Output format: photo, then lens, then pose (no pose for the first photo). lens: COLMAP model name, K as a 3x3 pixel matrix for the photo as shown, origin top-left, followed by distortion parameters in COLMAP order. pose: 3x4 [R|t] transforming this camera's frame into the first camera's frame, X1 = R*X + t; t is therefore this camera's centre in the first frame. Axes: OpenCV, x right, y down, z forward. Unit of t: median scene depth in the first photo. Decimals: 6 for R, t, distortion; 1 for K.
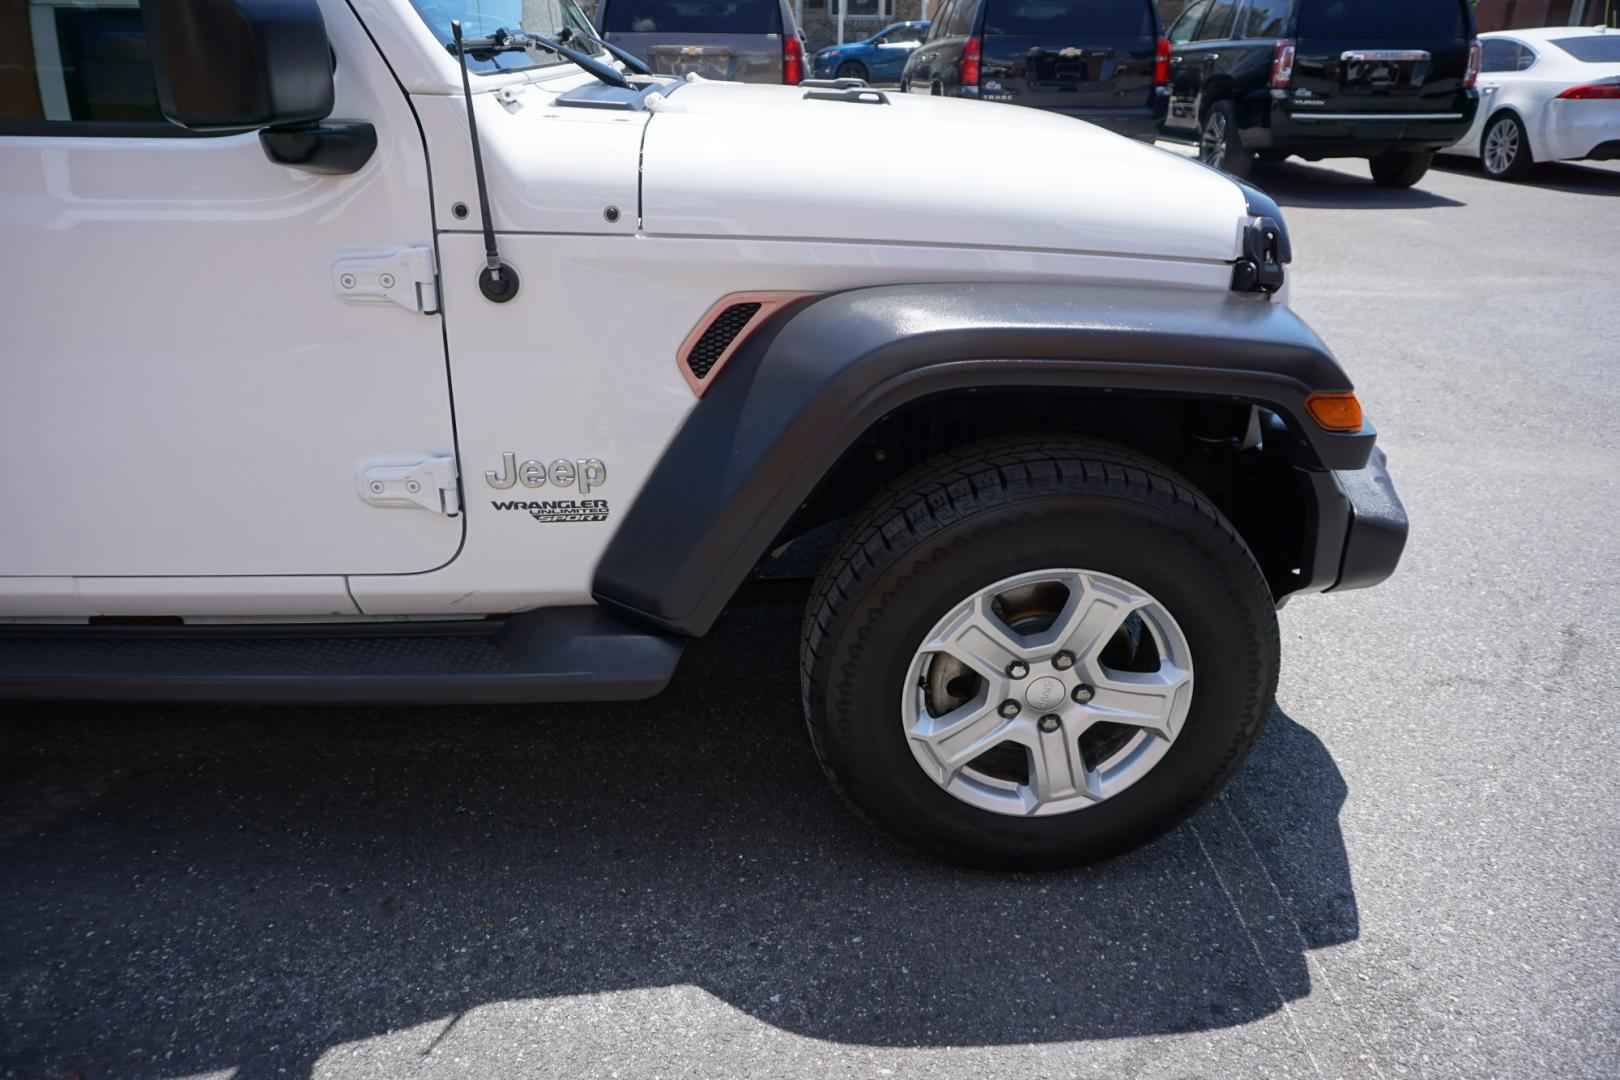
lens RADIAL K [[1084.0, 0, 802.4], [0, 1084.0, 526.4], [0, 0, 1]] dist [-0.056535, 0.035656]
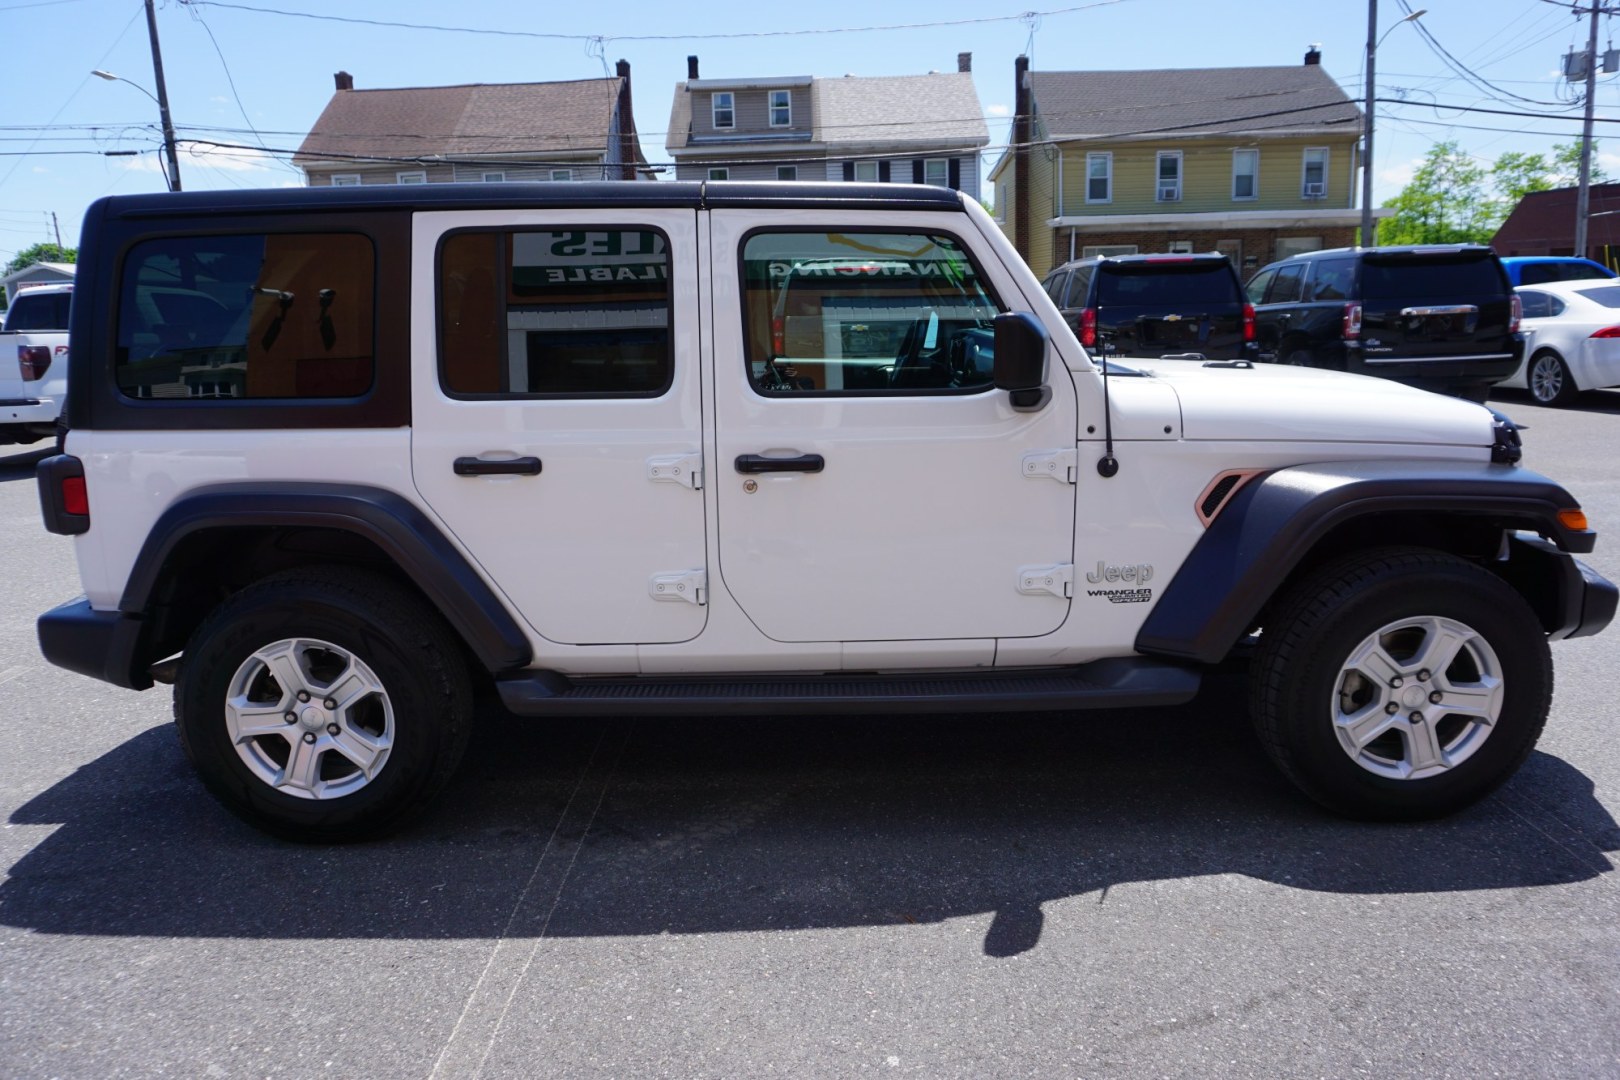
lens RADIAL K [[1089.9, 0, 804.8], [0, 1089.9, 532.9], [0, 0, 1]] dist [-0.049846, 0.035960]
pose [[0.999080, -0.029230, -0.031379, -0.669157], [0.021597, 0.975104, -0.220692, 0.257024], [0.037048, 0.219812, 0.974839, -0.734141]]
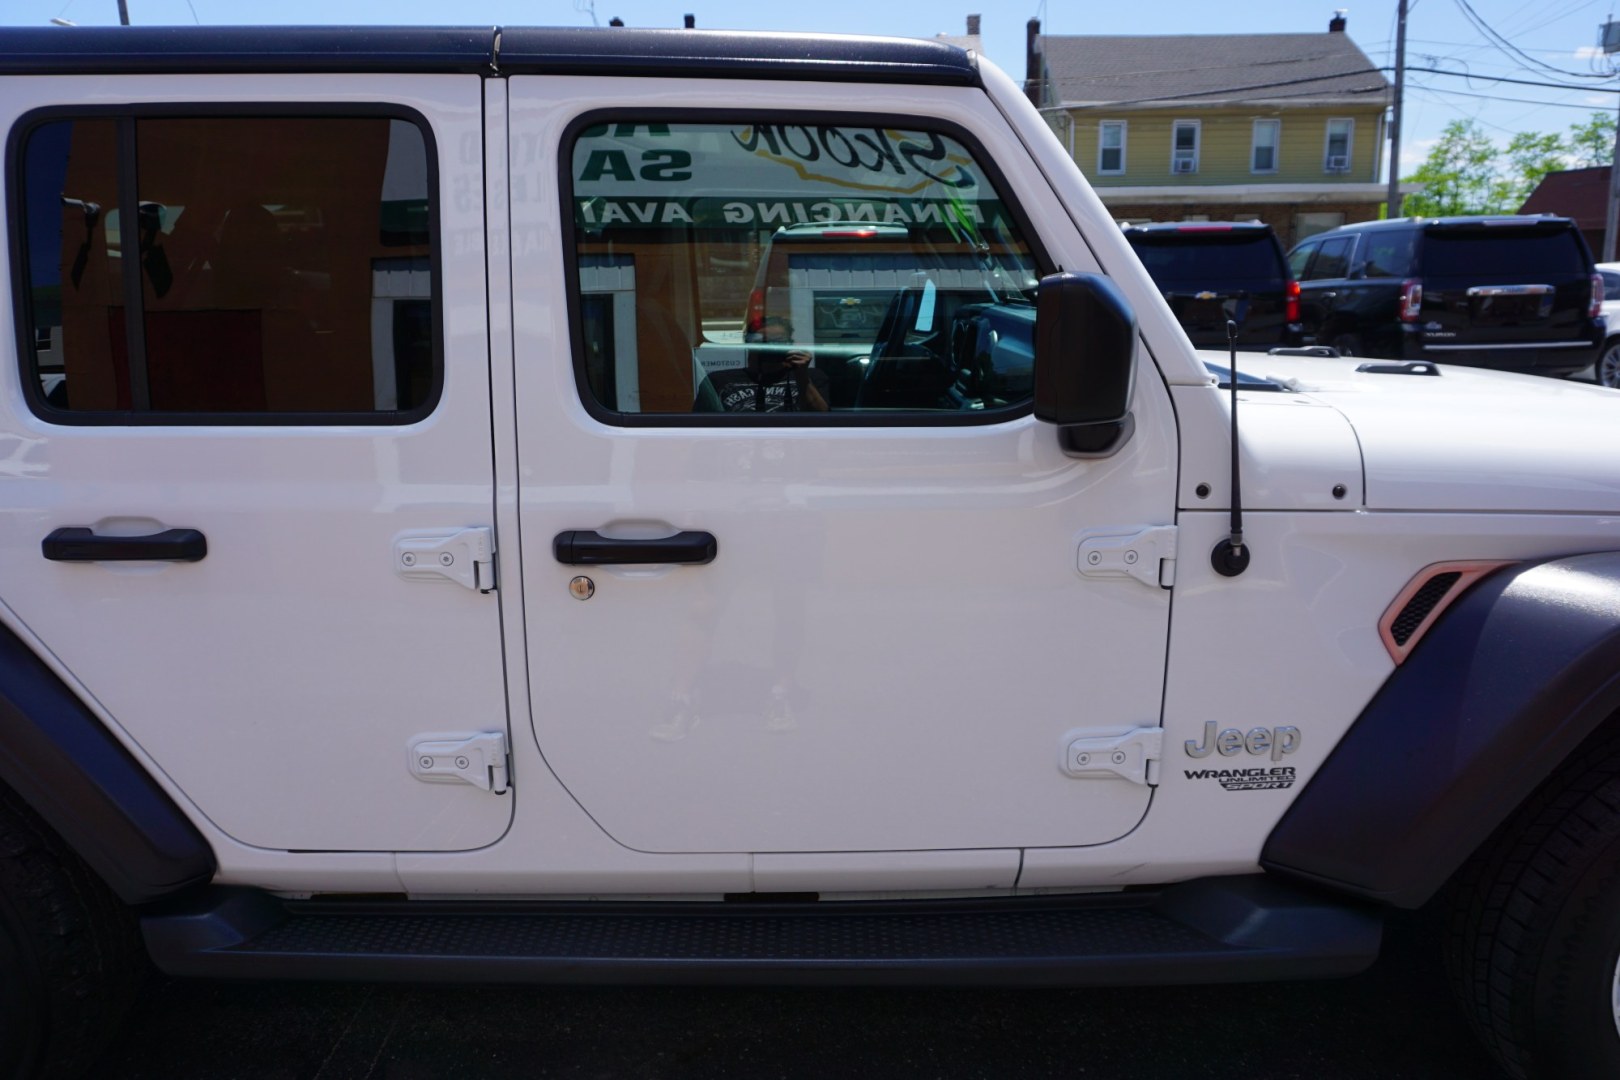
lens RADIAL K [[1089.6, 0, 806.6], [0, 1089.6, 533.6], [0, 0, 1]] dist [-0.054987, 0.037505]
pose [[0.999396, -0.015641, -0.031023, -0.585651], [0.009239, 0.980424, -0.196681, -0.043316], [0.033492, 0.196276, 0.979977, -0.030254]]
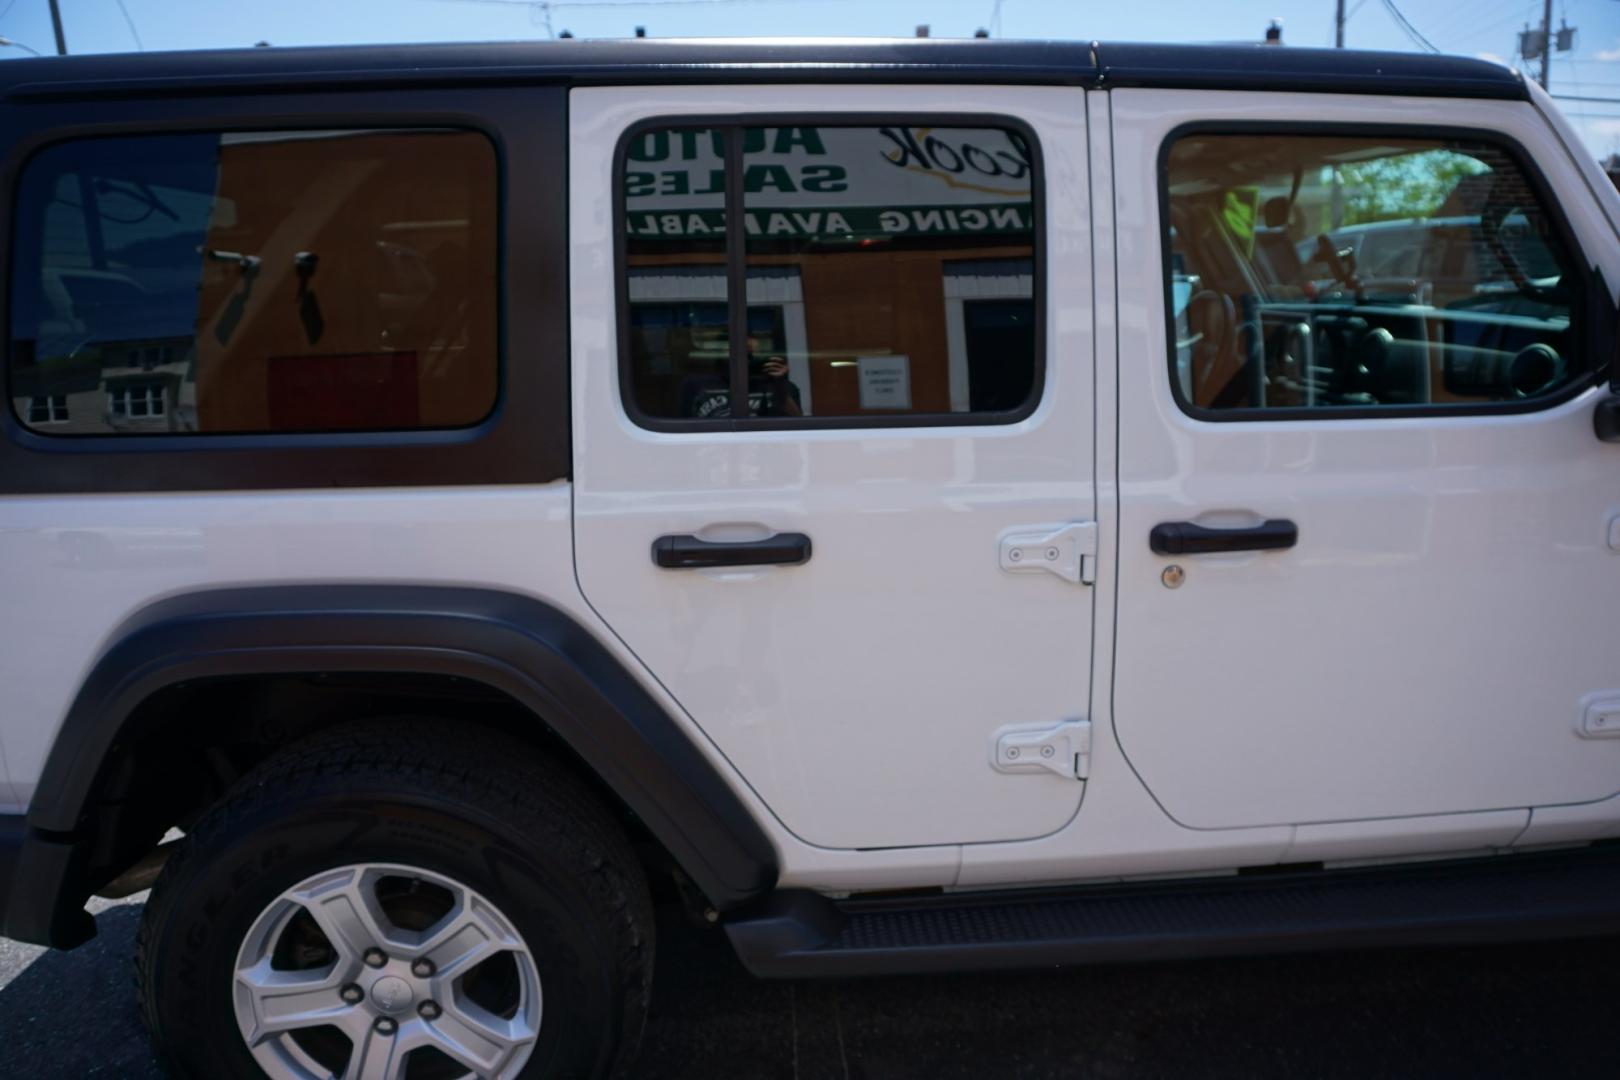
lens RADIAL K [[1089.9, 0, 804.8], [0, 1089.9, 532.9], [0, 0, 1]] dist [-0.049846, 0.035960]
pose [[0.998488, -0.047663, 0.027378, -1.148130], [0.052280, 0.977314, -0.205243, -0.039072], [-0.016975, 0.206364, 0.978328, -0.067846]]
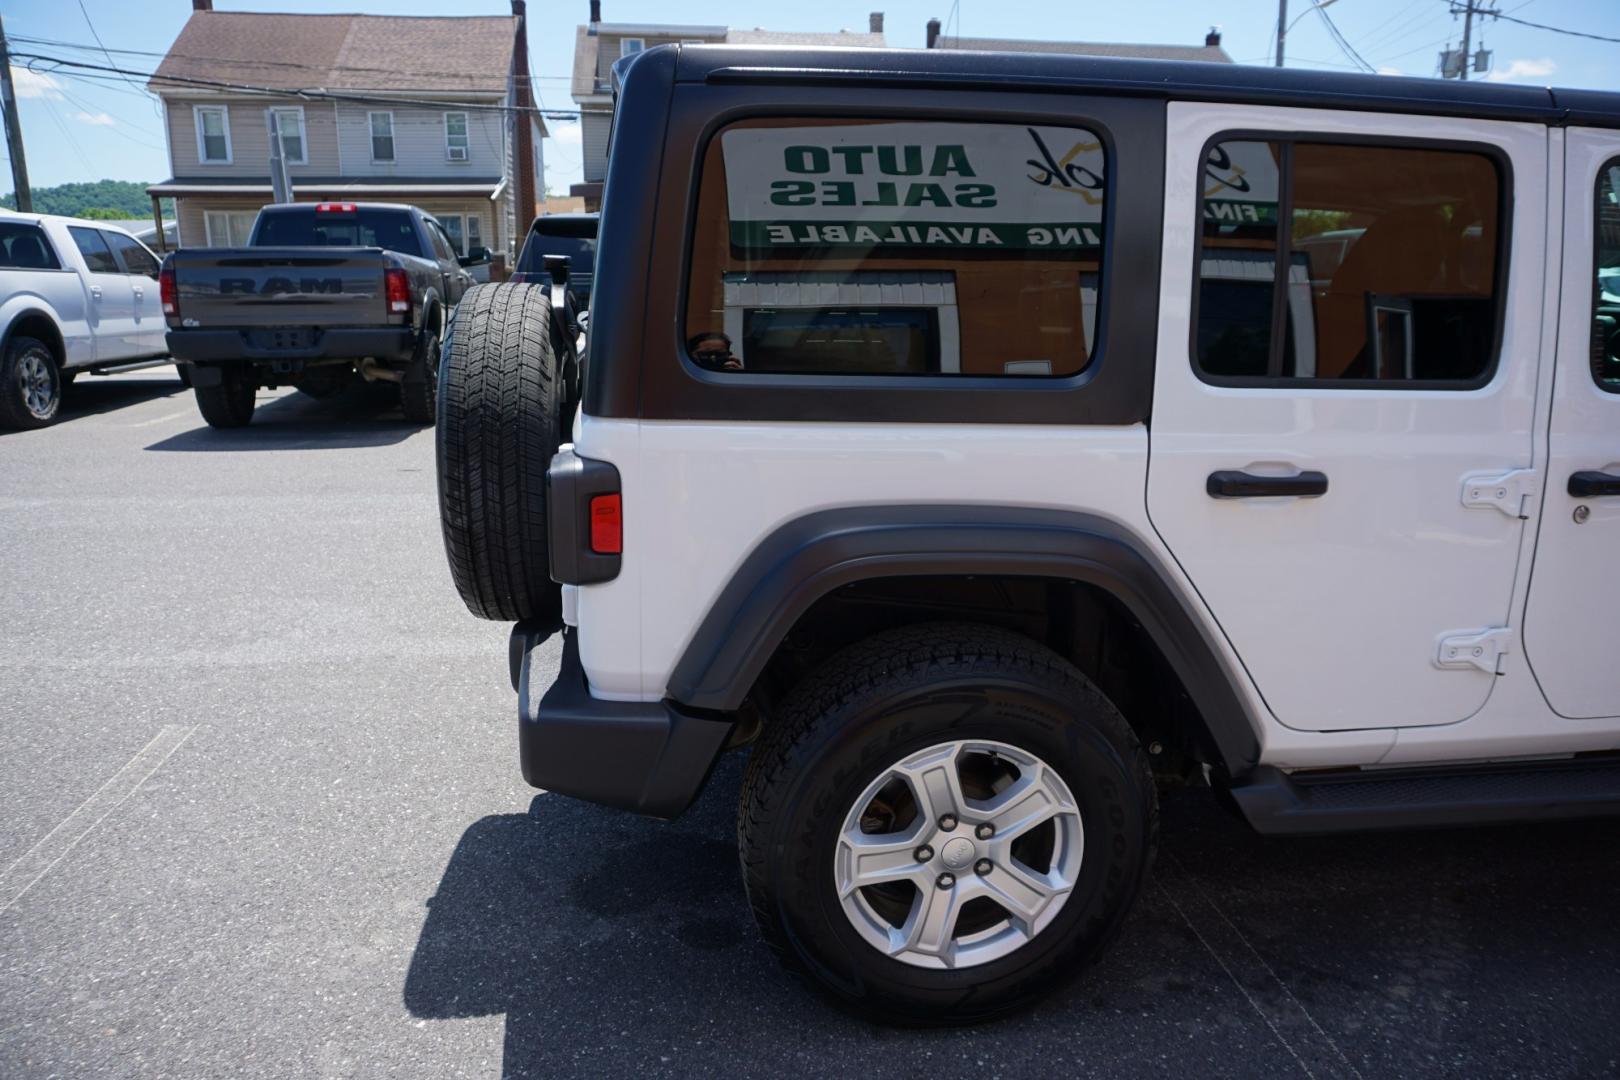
lens RADIAL K [[1089.6, 0, 806.6], [0, 1089.6, 533.6], [0, 0, 1]] dist [-0.054987, 0.037505]
pose [[0.993539, -0.030209, 0.109398, -1.791737], [0.050135, 0.981598, -0.184259, 0.018141], [-0.101818, 0.188553, 0.976771, -0.208578]]
